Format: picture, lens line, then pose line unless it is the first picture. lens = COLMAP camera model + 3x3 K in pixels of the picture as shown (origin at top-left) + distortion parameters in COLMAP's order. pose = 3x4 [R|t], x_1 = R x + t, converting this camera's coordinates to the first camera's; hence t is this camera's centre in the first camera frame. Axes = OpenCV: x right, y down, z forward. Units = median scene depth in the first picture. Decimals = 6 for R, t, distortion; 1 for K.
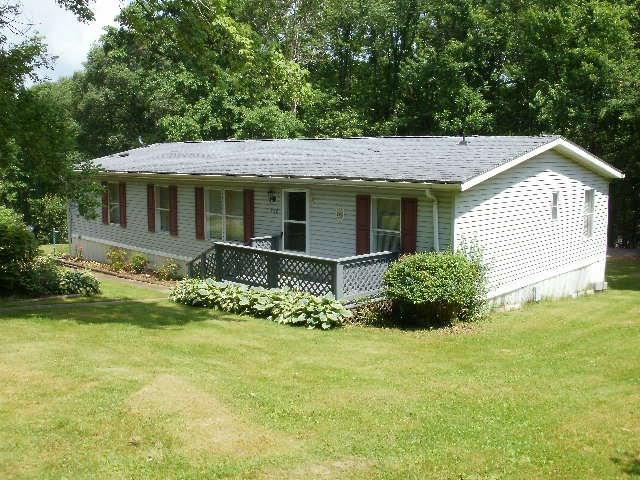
lens RADIAL K [[669.2, 0, 316.5], [0, 669.2, 238.9], [0, 0, 1]] dist [-0.311699, 0.310144]
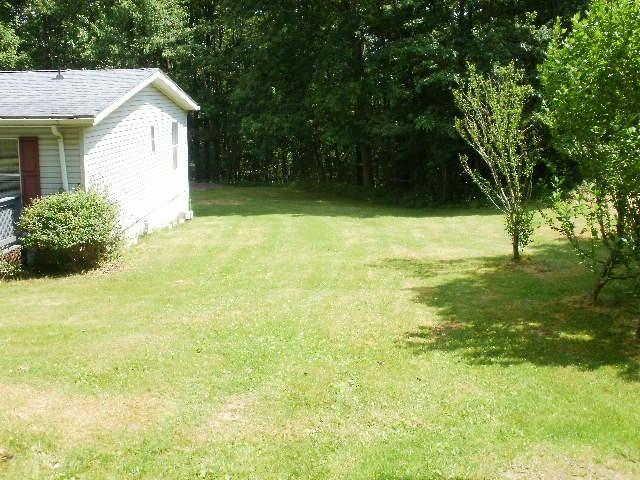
lens RADIAL K [[669.2, 0, 316.5], [0, 669.2, 238.9], [0, 0, 1]] dist [-0.311699, 0.310144]
pose [[0.734429, -0.126545, 0.666783, -0.171656], [0.066266, 0.991140, 0.115114, 0.004086], [-0.675442, -0.040358, 0.736308, 0.087235]]
